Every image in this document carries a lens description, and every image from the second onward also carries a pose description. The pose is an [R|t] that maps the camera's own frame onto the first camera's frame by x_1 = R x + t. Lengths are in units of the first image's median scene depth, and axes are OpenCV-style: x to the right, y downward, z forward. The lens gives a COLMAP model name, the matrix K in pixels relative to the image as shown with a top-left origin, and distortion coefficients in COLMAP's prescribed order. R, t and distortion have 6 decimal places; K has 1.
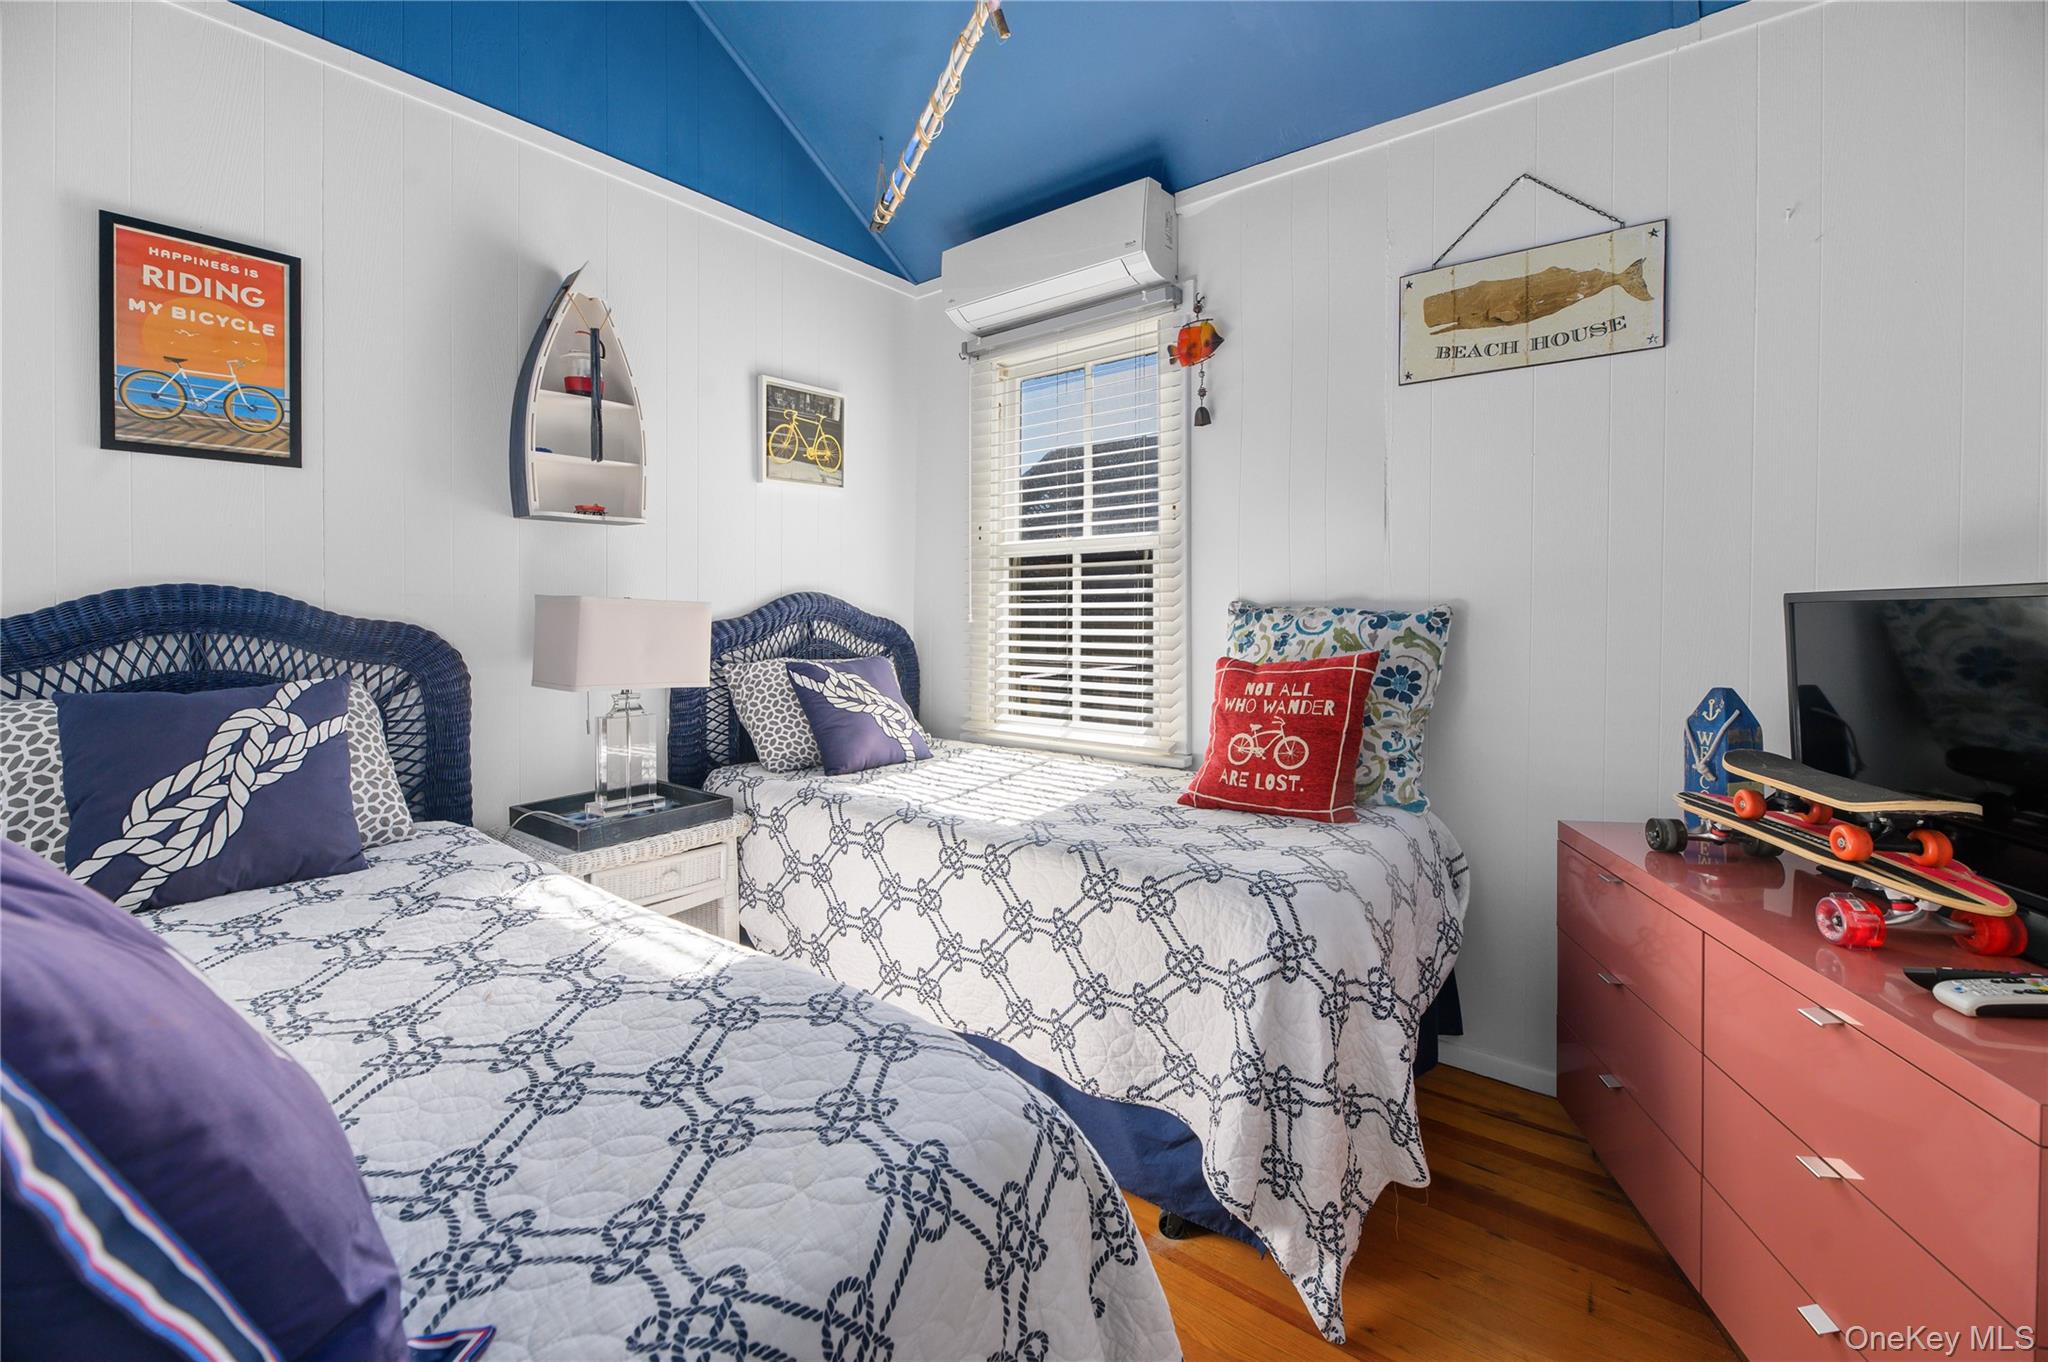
lens RADIAL K [[839.3, 0, 1037.9], [0, 839.3, 614.0], [0, 0, 1]] dist [-0.010430, -0.000421]
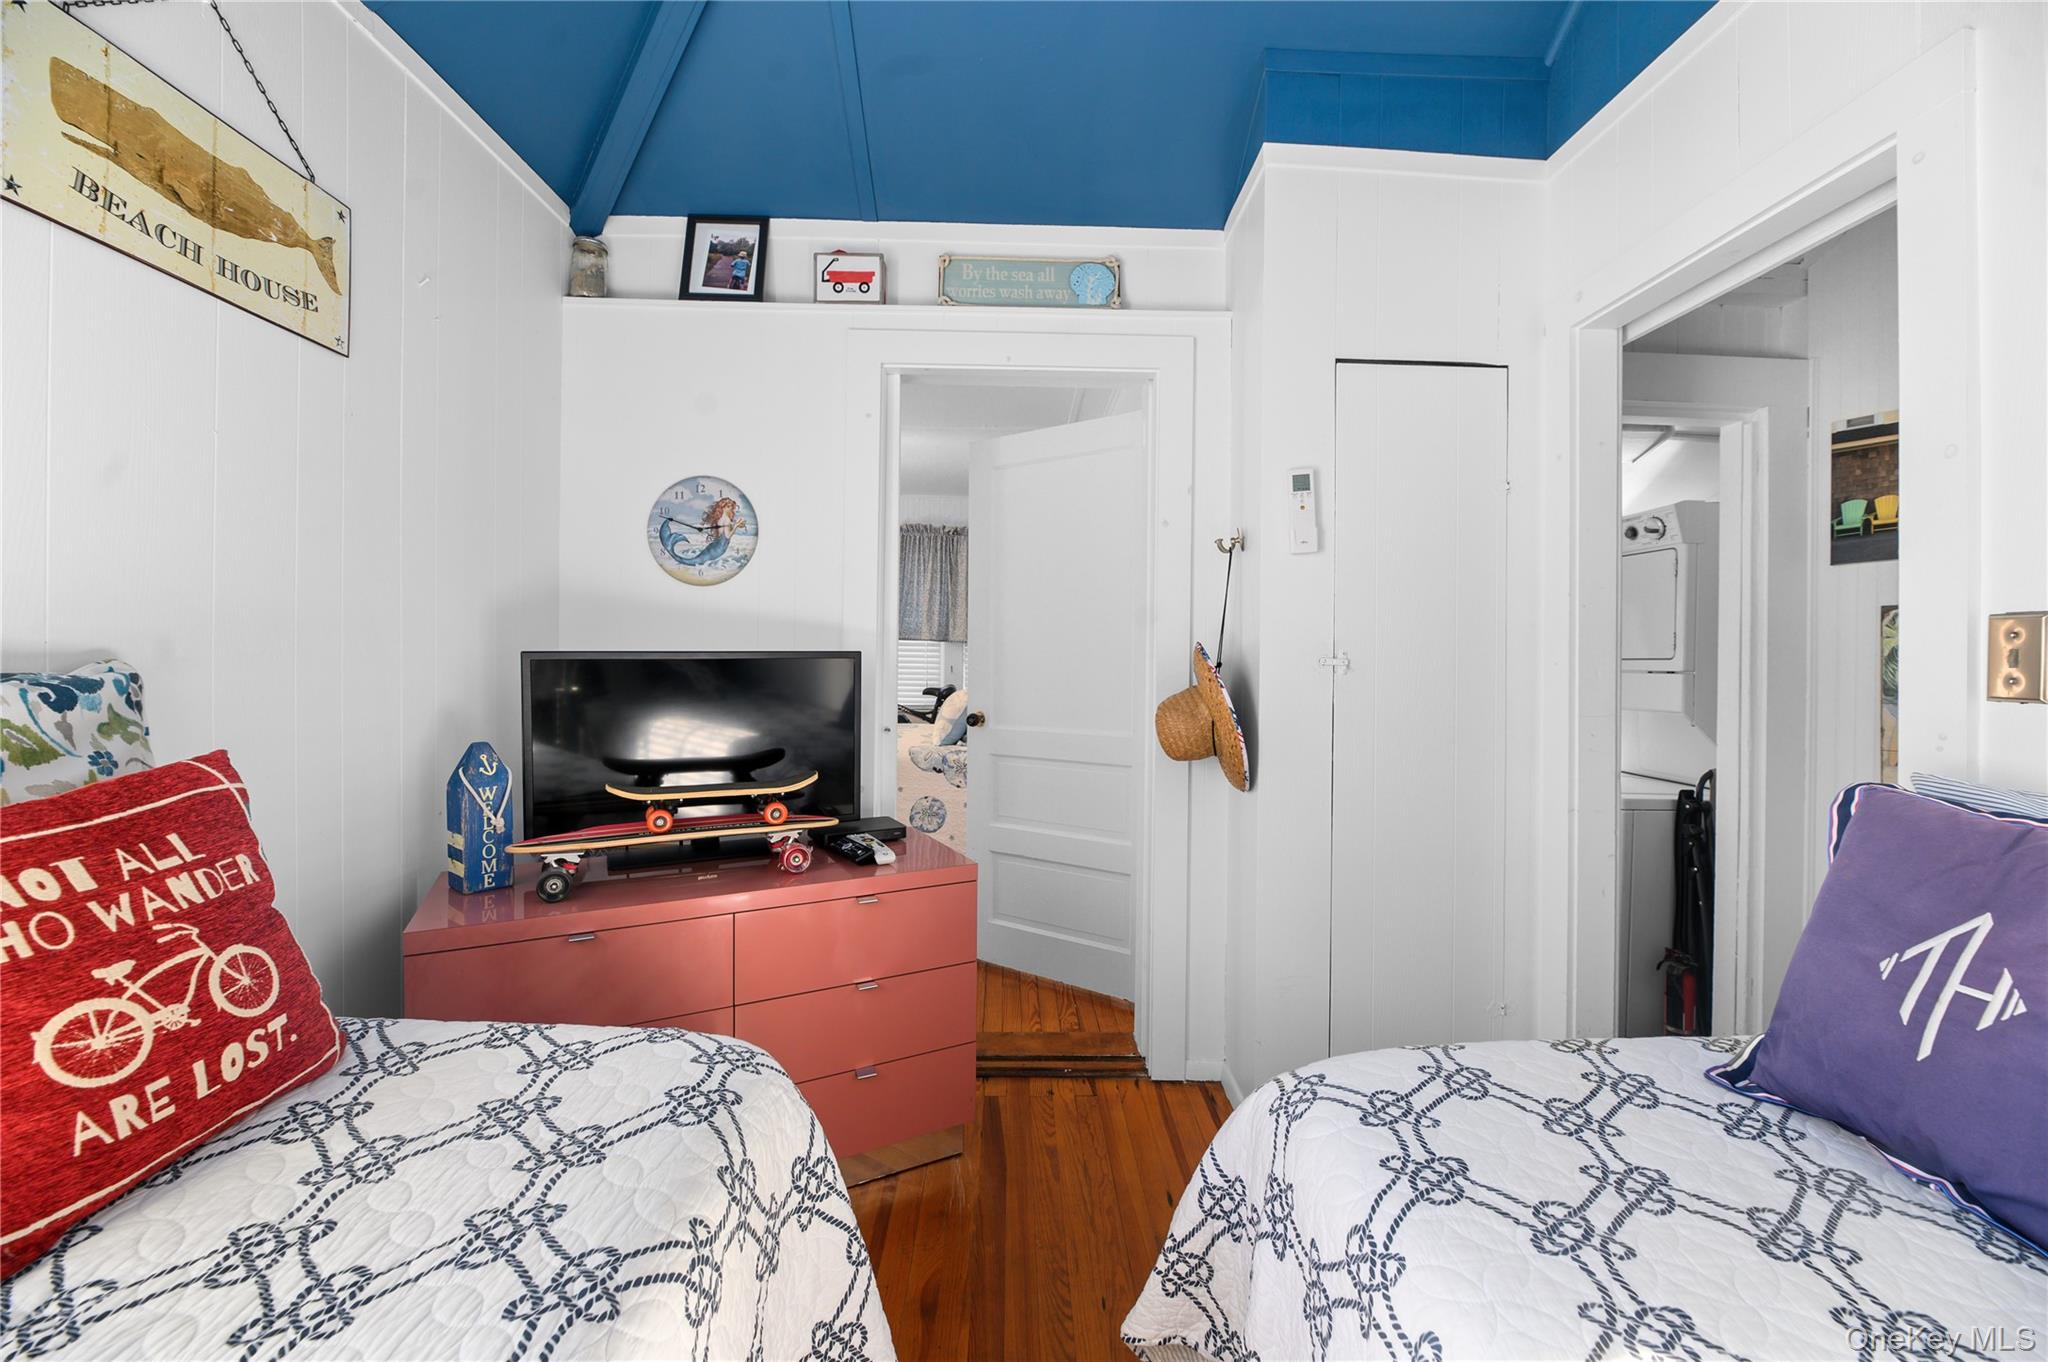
lens RADIAL K [[839.3, 0, 1025.8], [0, 839.3, 662.9], [0, 0, 1]] dist [-0.010430, -0.000421]
pose [[-0.633087, -0.005079, 0.774064, -0.324942], [0.005220, 0.999928, 0.010831, -0.013145], [-0.774063, 0.010897, -0.633015, 0.944424]]
